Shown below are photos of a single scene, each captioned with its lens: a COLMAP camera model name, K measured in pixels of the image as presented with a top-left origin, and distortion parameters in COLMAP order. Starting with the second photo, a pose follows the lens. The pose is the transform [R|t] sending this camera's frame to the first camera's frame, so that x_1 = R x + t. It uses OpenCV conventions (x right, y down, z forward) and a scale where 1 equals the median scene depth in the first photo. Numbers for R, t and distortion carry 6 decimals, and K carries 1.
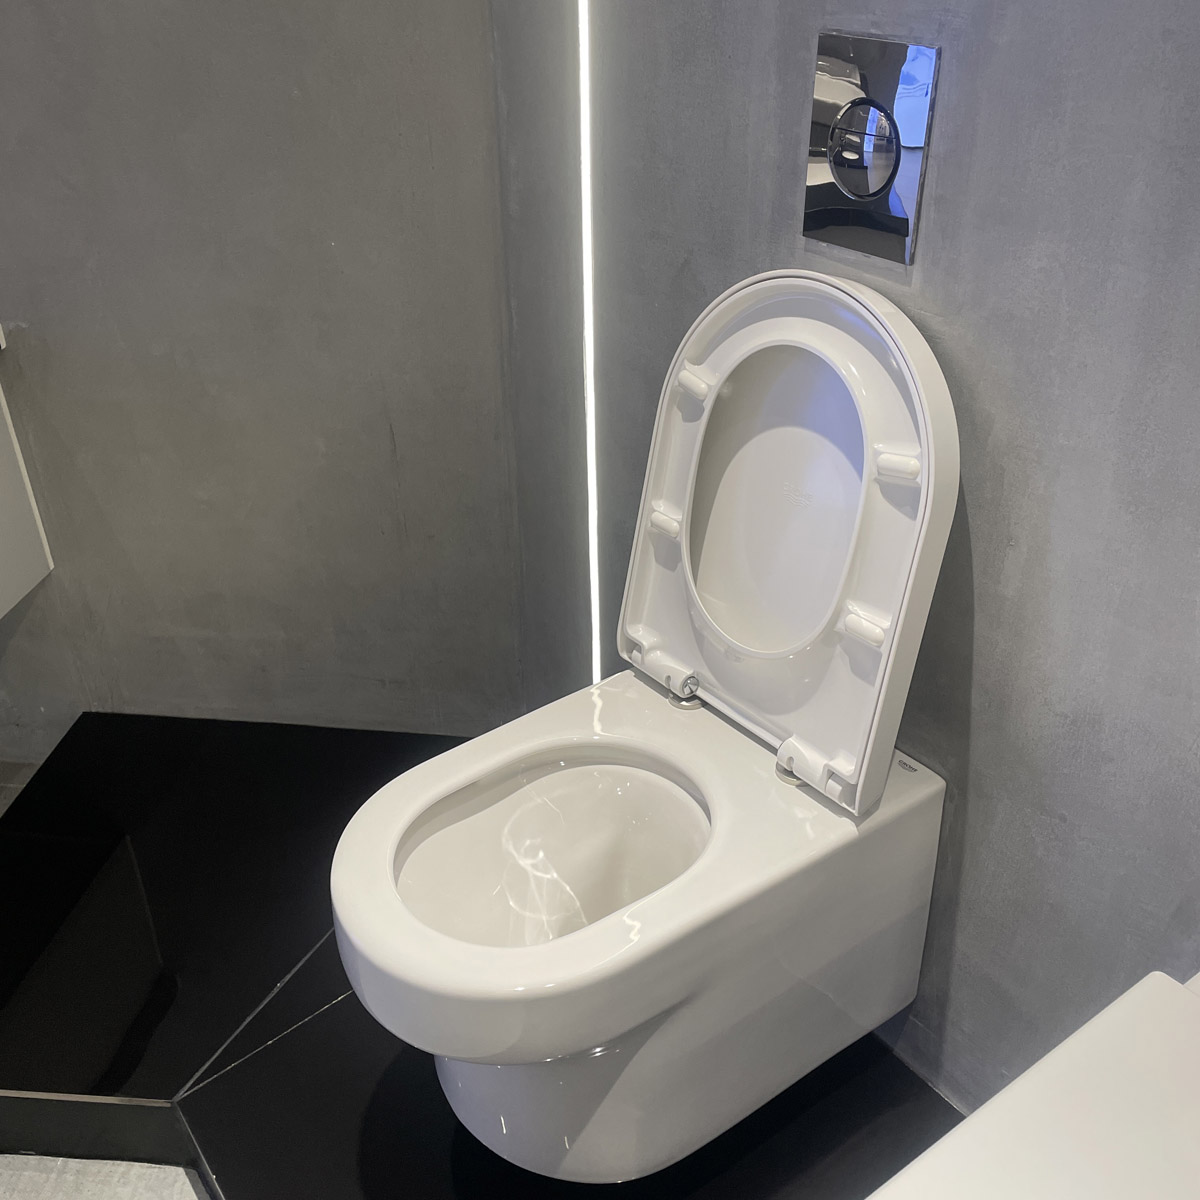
lens RADIAL K [[1206.7, 0, 602.0], [0, 1206.7, 617.0], [0, 0, 1]] dist [0.130355, -0.178178]
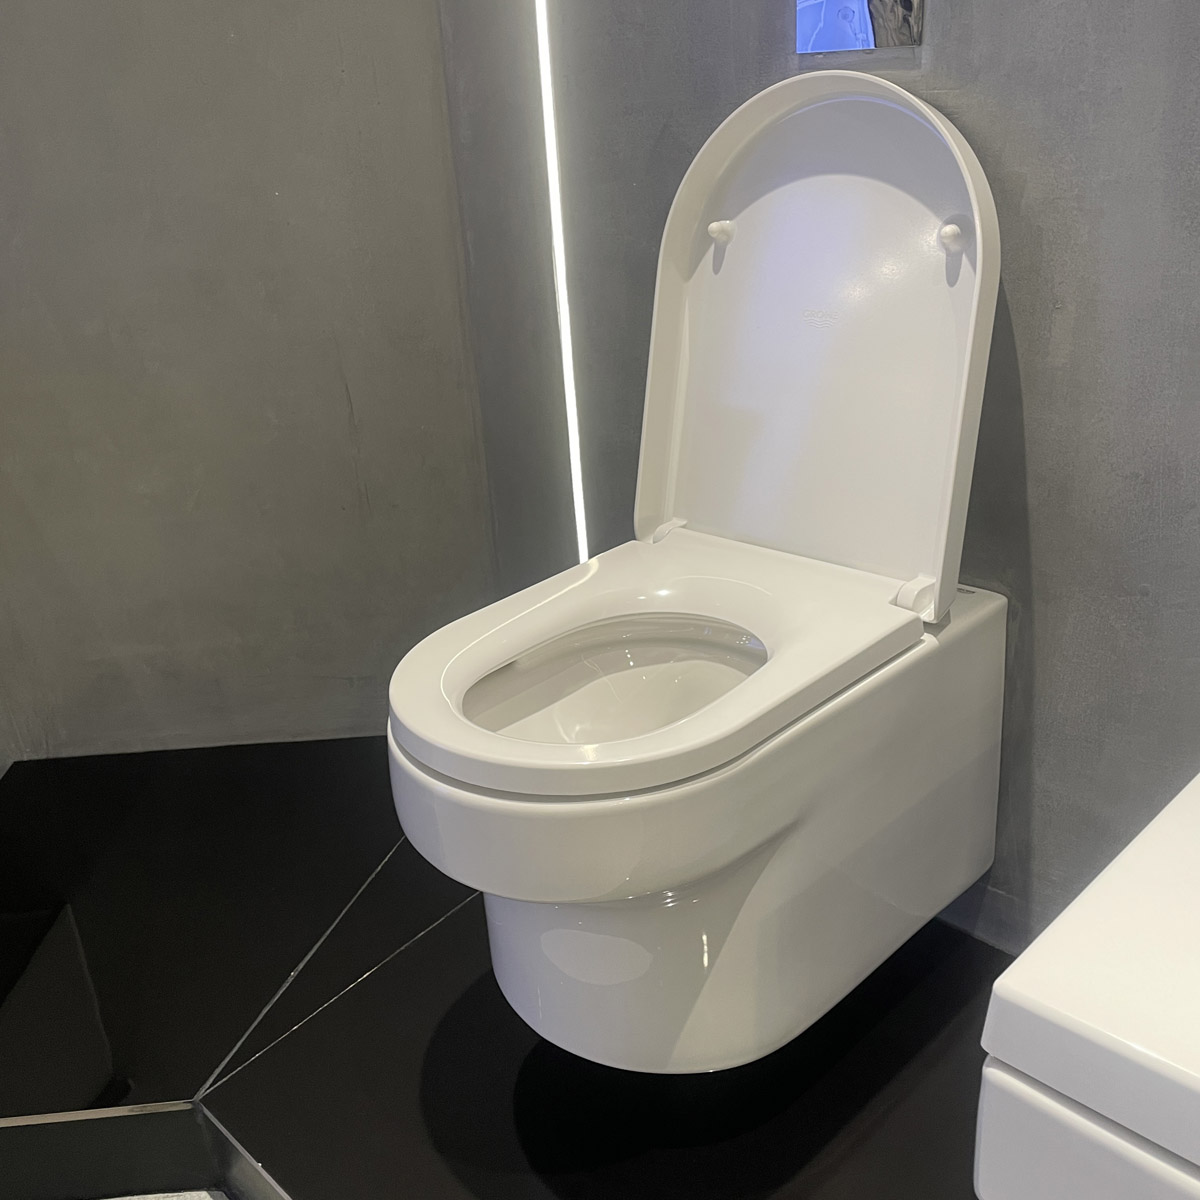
lens RADIAL K [[1213.5, 0, 600.0], [0, 1213.5, 600.0], [0, 0, 1]] dist [0.090084, -0.091073]
pose [[0.988007, -0.107183, 0.111150, -0.136070], [0.121235, 0.984269, -0.128513, 0.210071], [-0.095627, 0.140447, 0.985459, 0.073349]]
